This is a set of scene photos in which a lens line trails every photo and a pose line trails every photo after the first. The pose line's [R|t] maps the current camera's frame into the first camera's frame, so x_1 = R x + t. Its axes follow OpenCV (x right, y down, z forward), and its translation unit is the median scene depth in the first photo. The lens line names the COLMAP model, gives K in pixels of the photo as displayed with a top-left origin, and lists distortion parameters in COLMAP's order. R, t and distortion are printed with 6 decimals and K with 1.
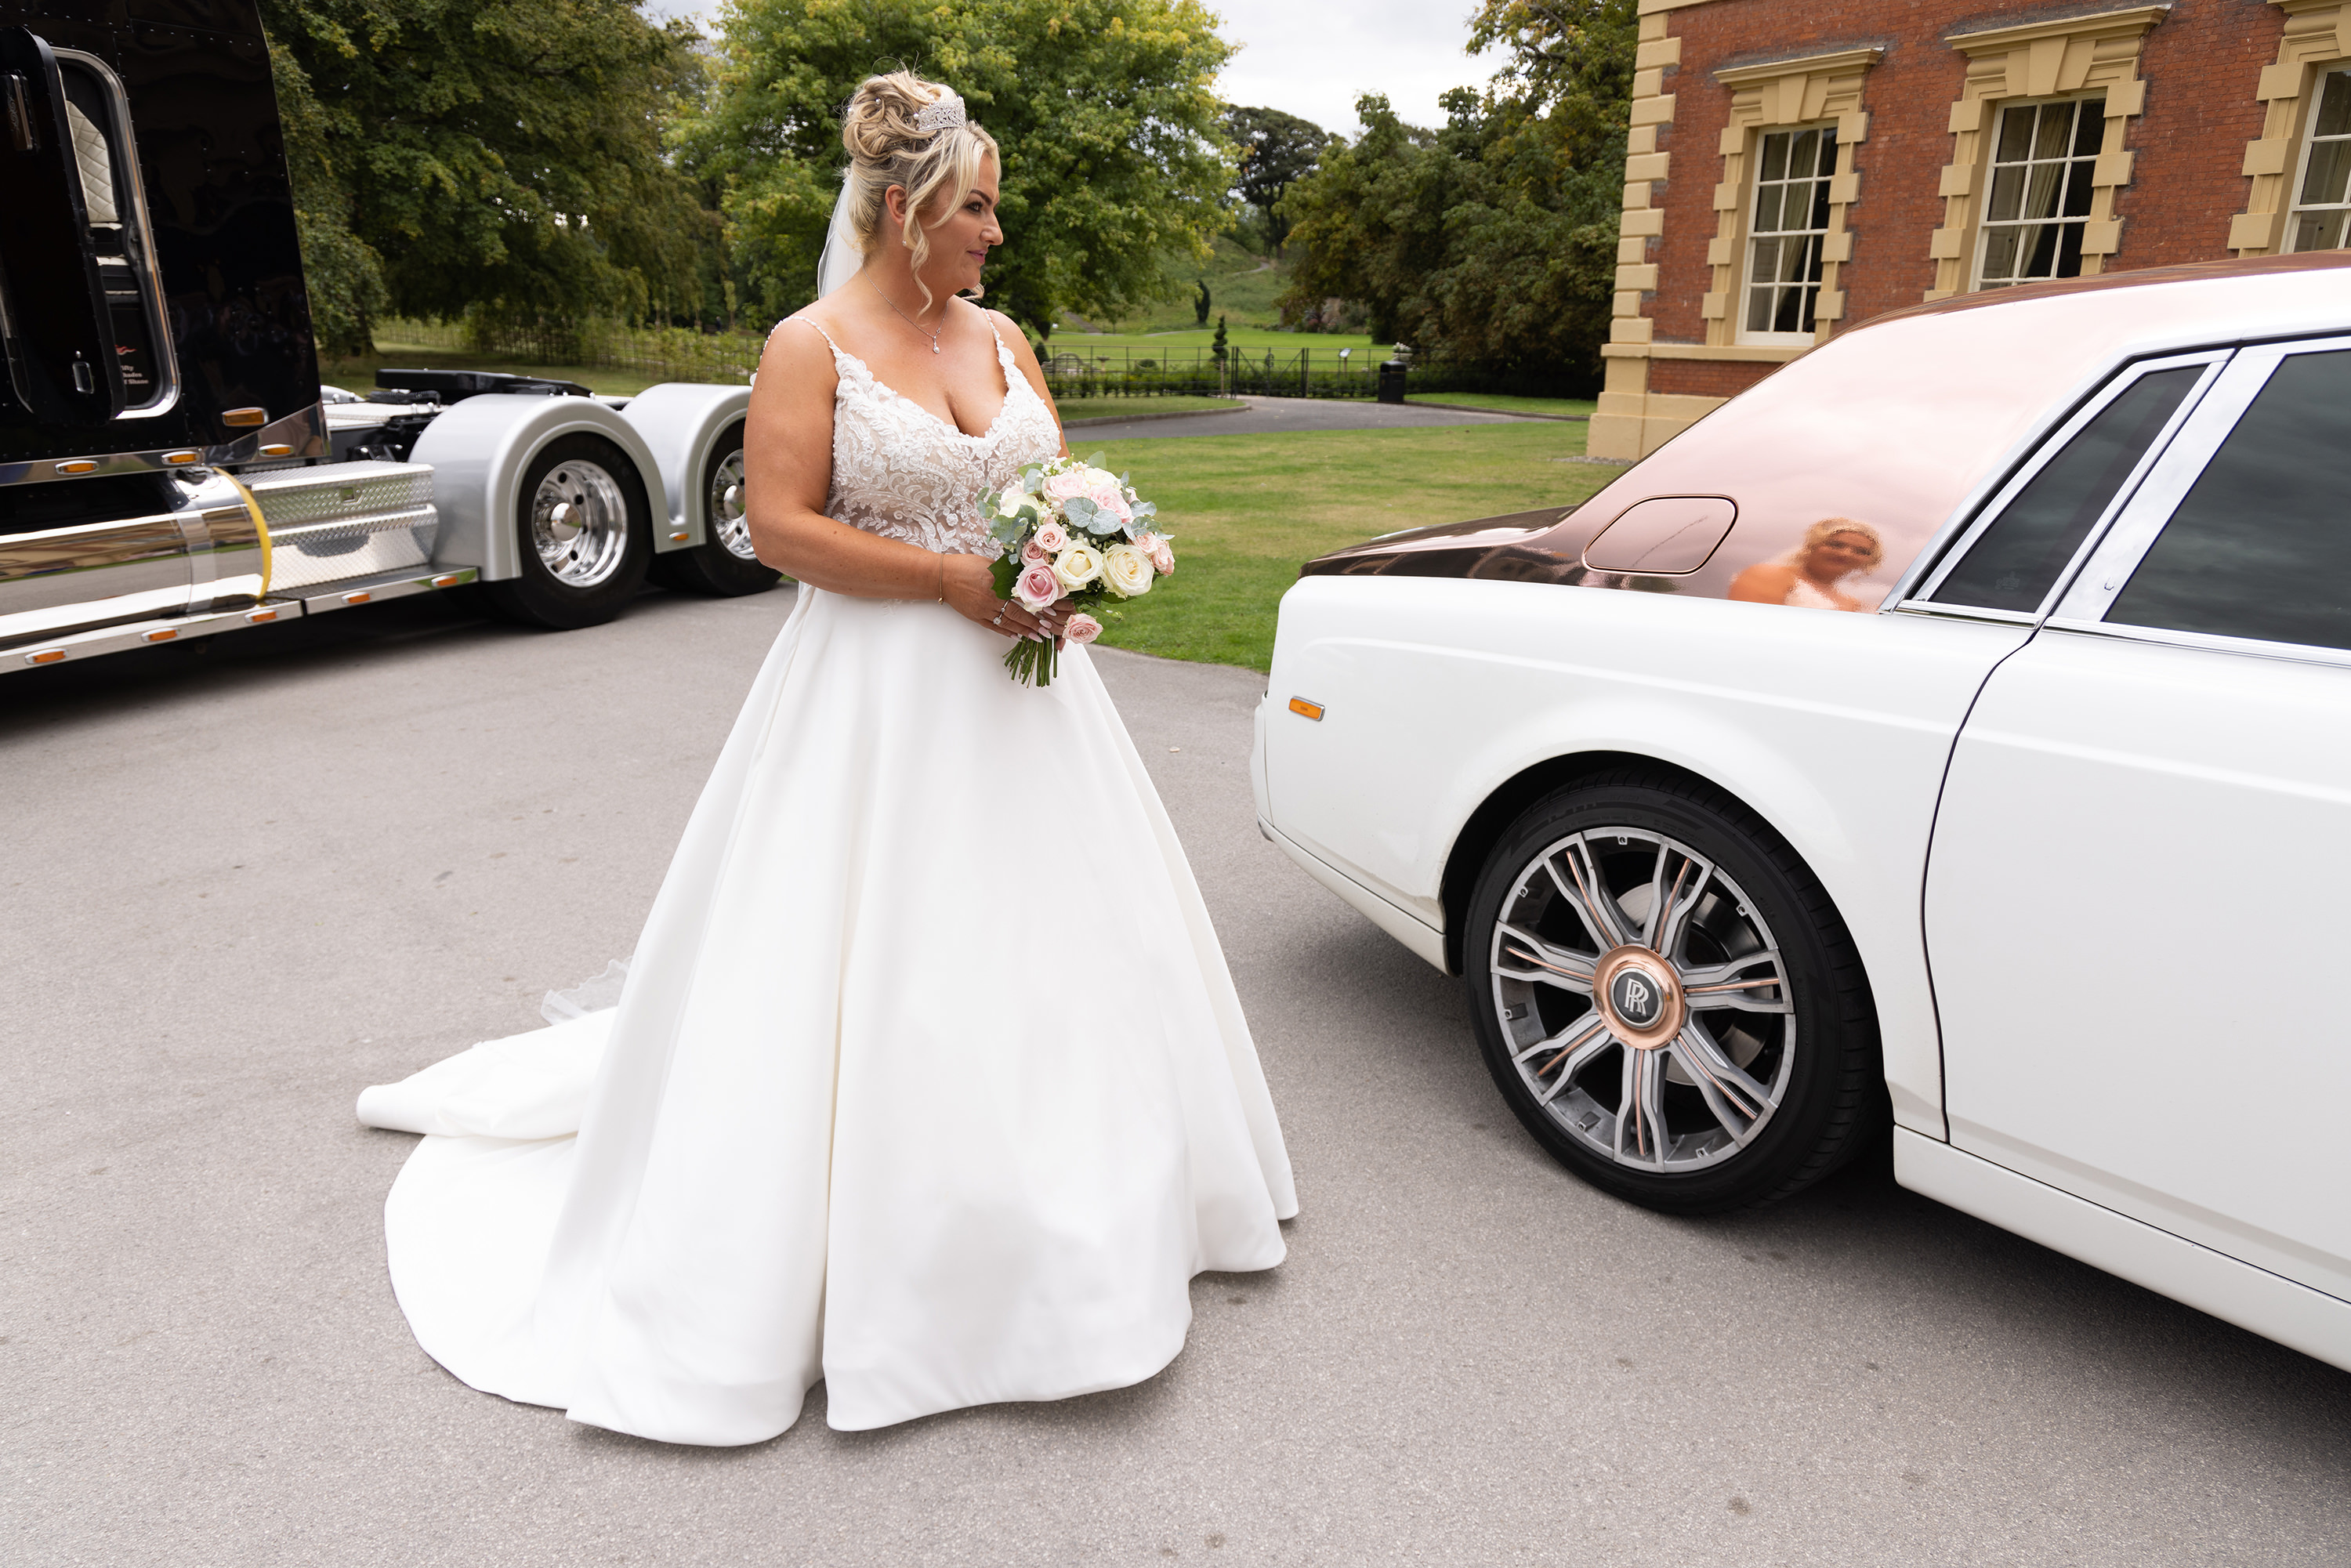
lens RADIAL K [[1594.9, 0, 1172.5], [0, 1594.9, 790.7], [0, 0, 1]] dist [0.006439, 0.008596]
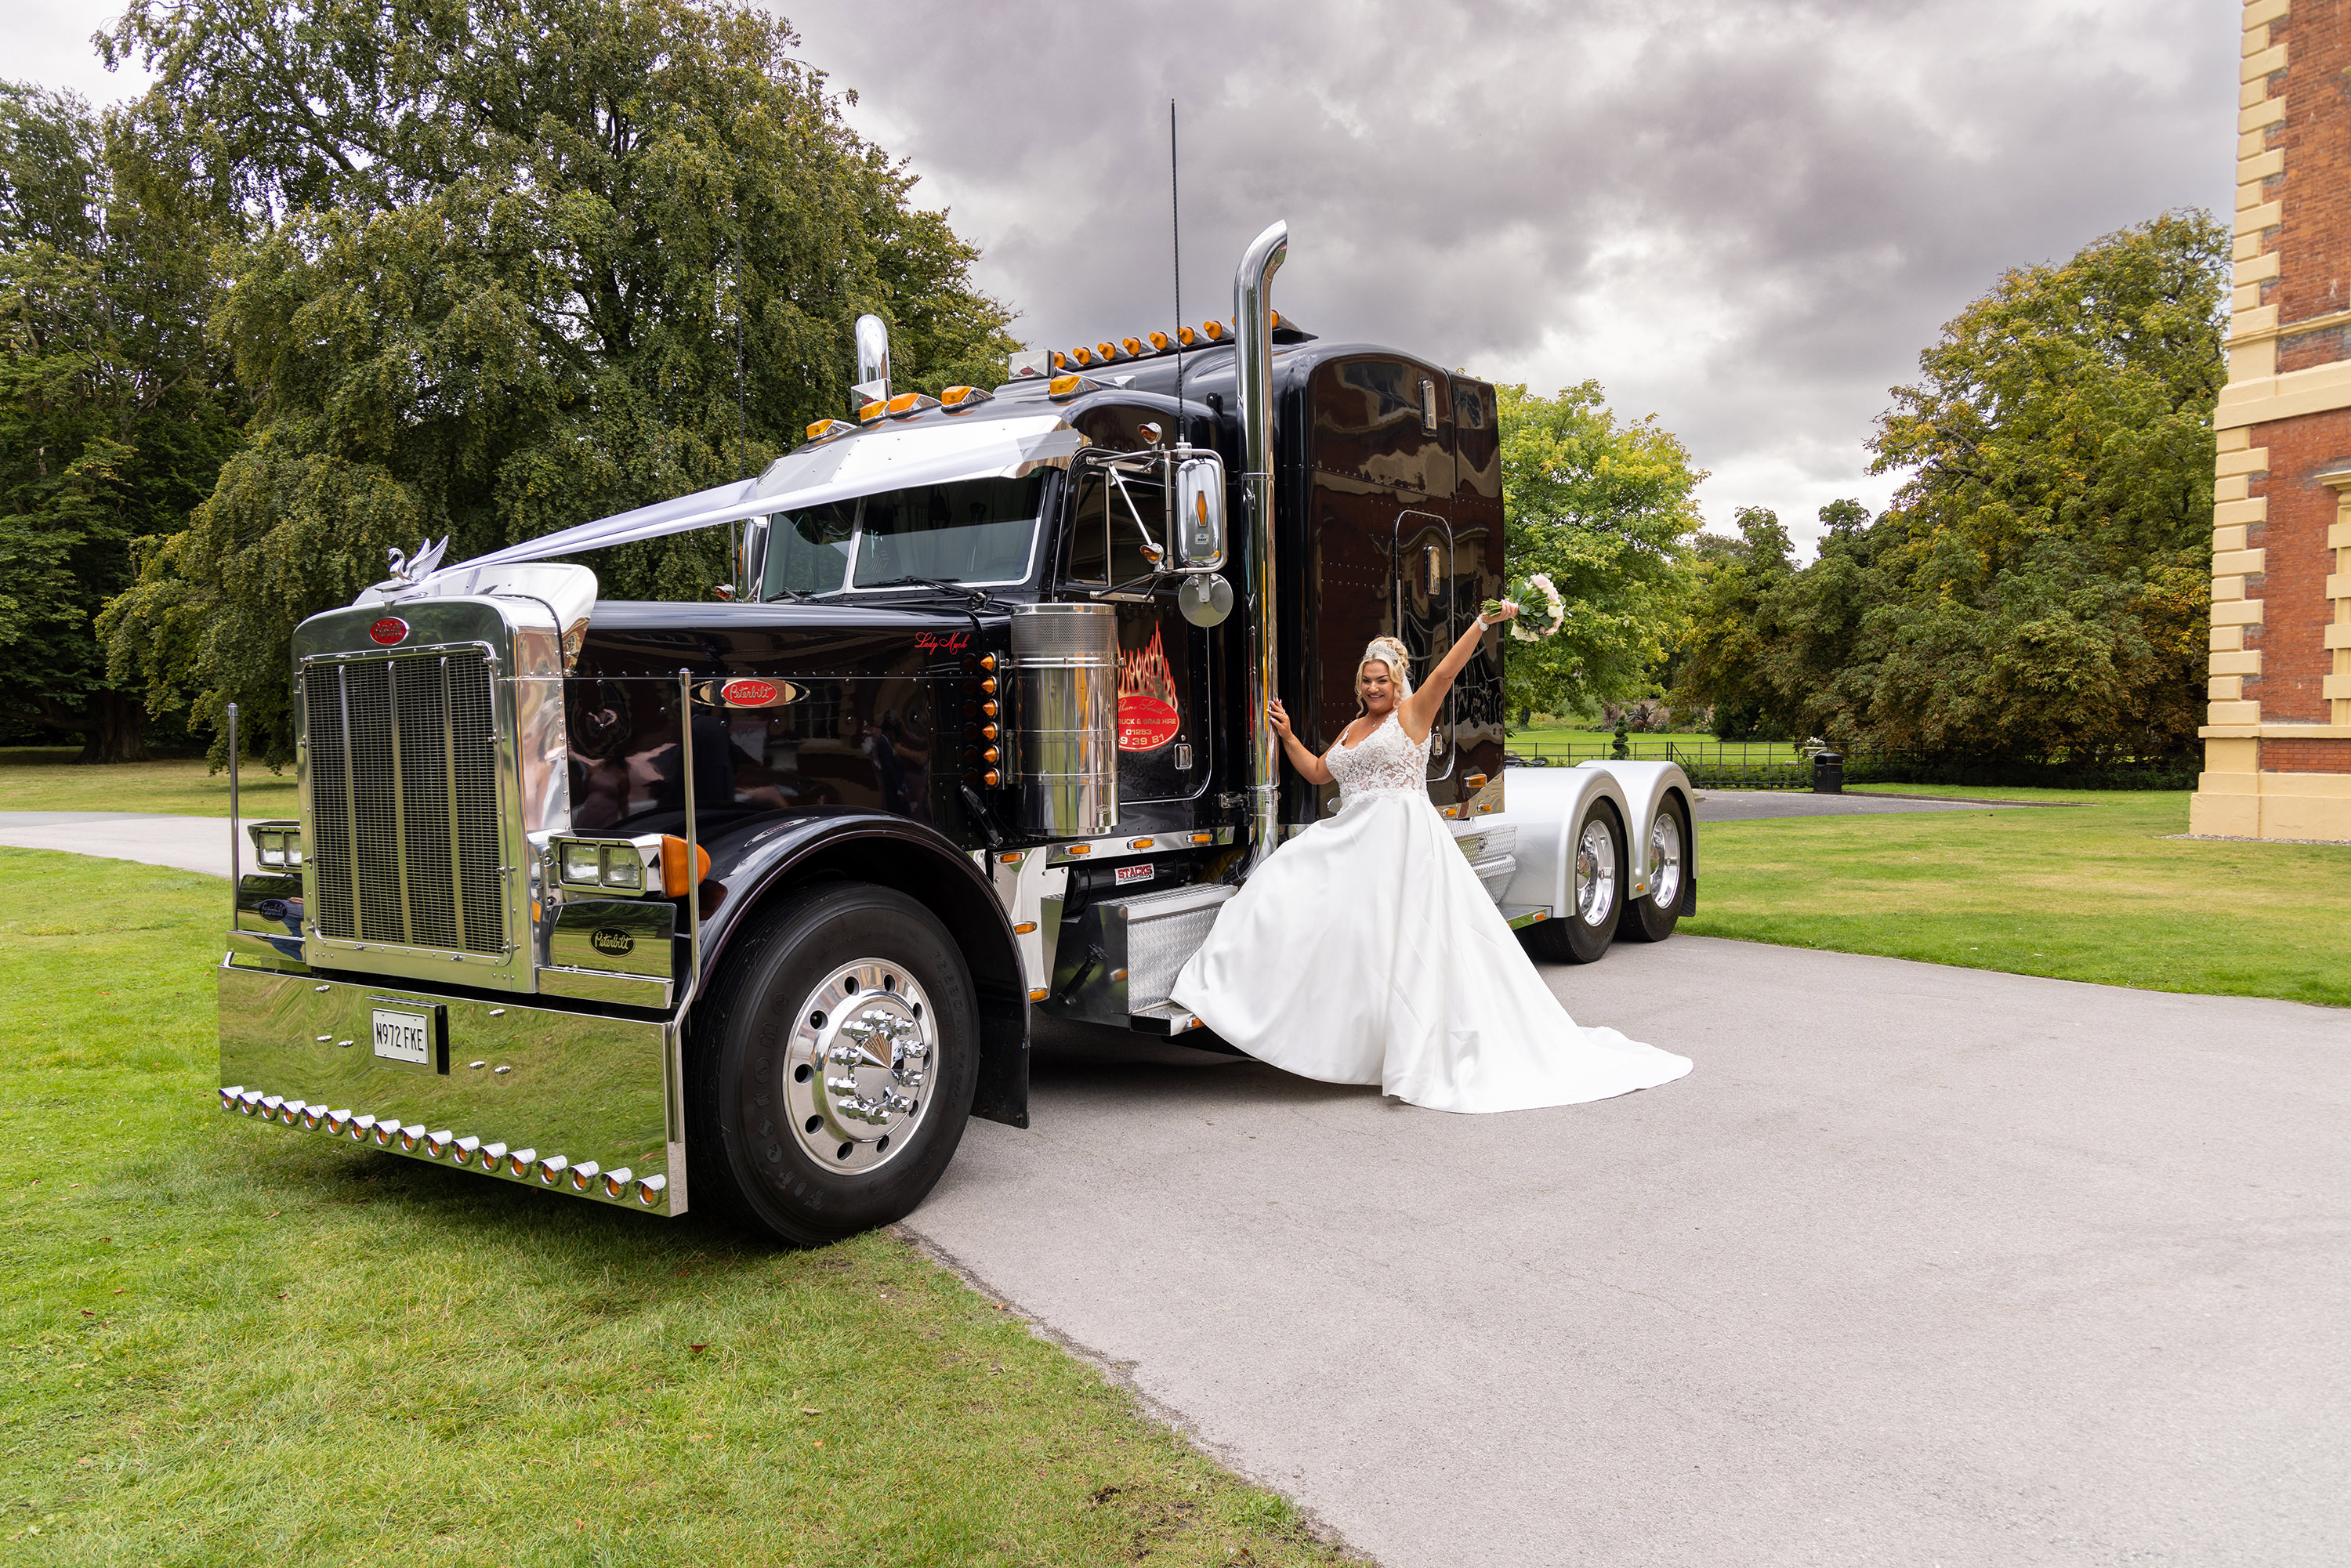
lens RADIAL K [[1594.9, 0, 1180.6], [0, 1594.9, 792.5], [0, 0, 1]] dist [0.006439, 0.008596]
pose [[0.985074, -0.010138, -0.171834, -0.130090], [-0.031986, 0.970097, -0.240603, 0.018775], [0.169135, 0.242508, 0.955292, -0.051244]]
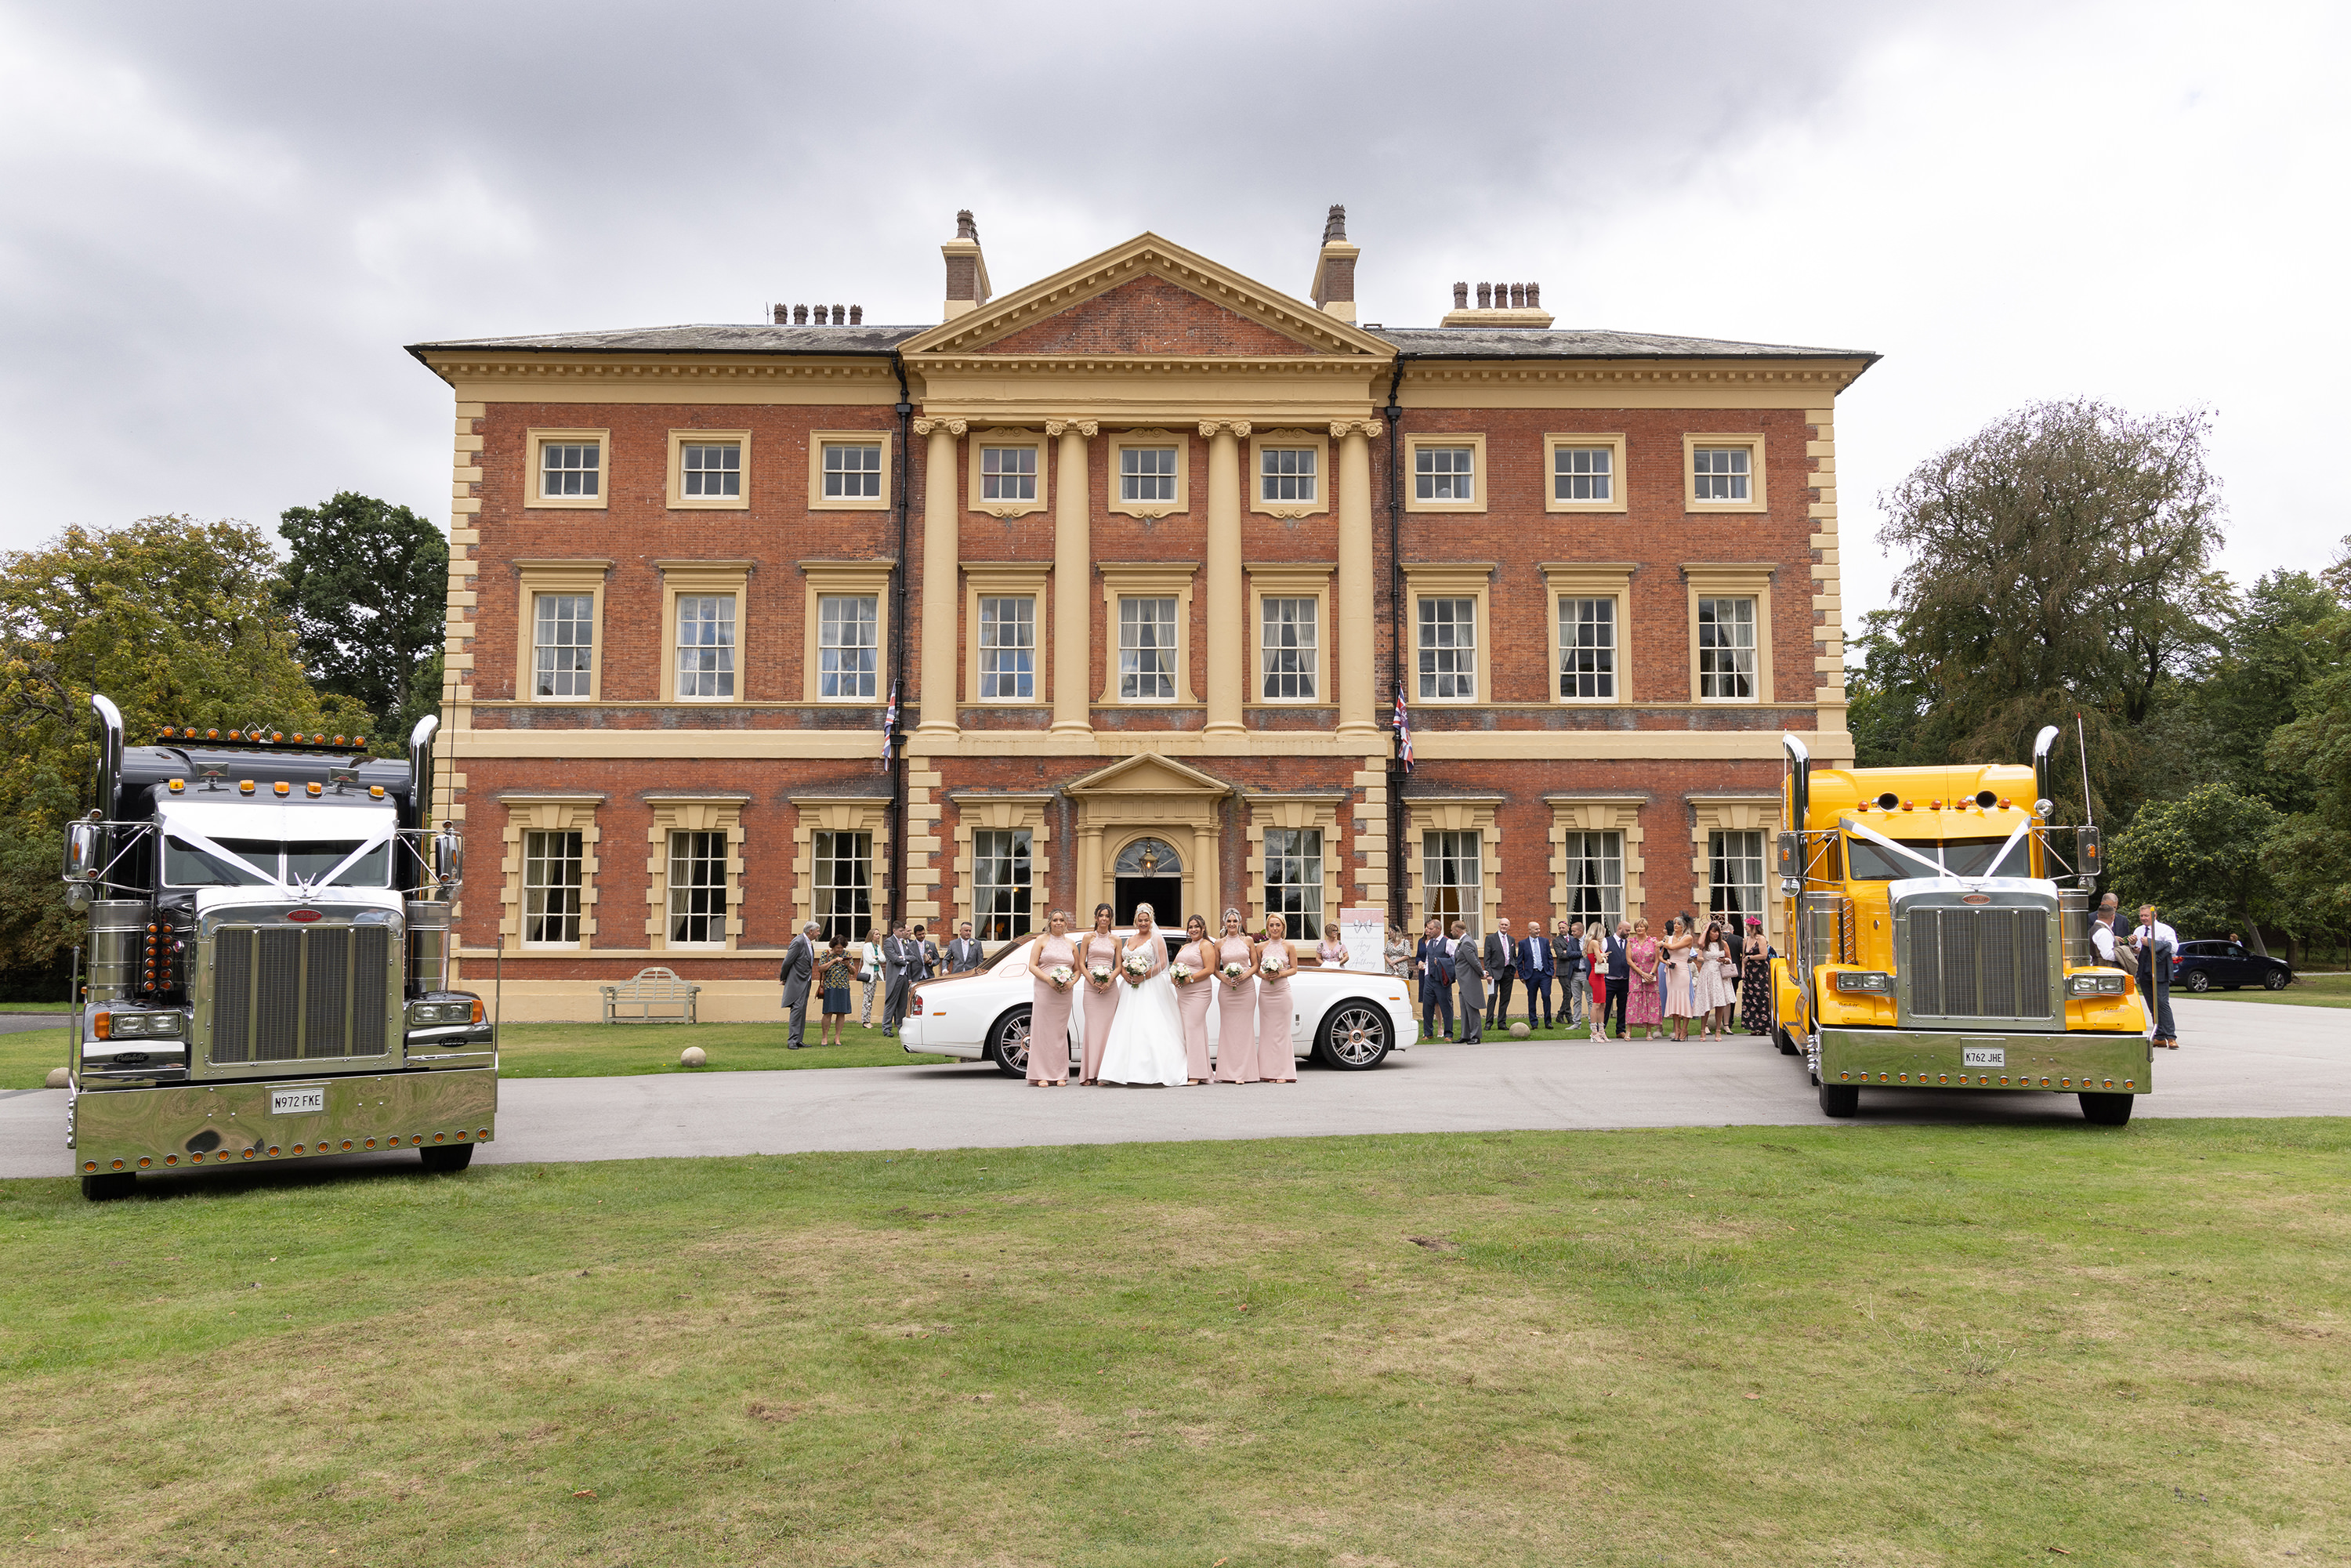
lens RADIAL K [[1594.9, 0, 1175.8], [0, 1594.9, 808.9], [0, 0, 1]] dist [0.006439, 0.008596]
pose [[0.532303, 0.057766, 0.844581, -0.430372], [0.244002, 0.944860, -0.218408, 0.069461], [-0.810628, 0.322338, 0.488857, -0.254389]]
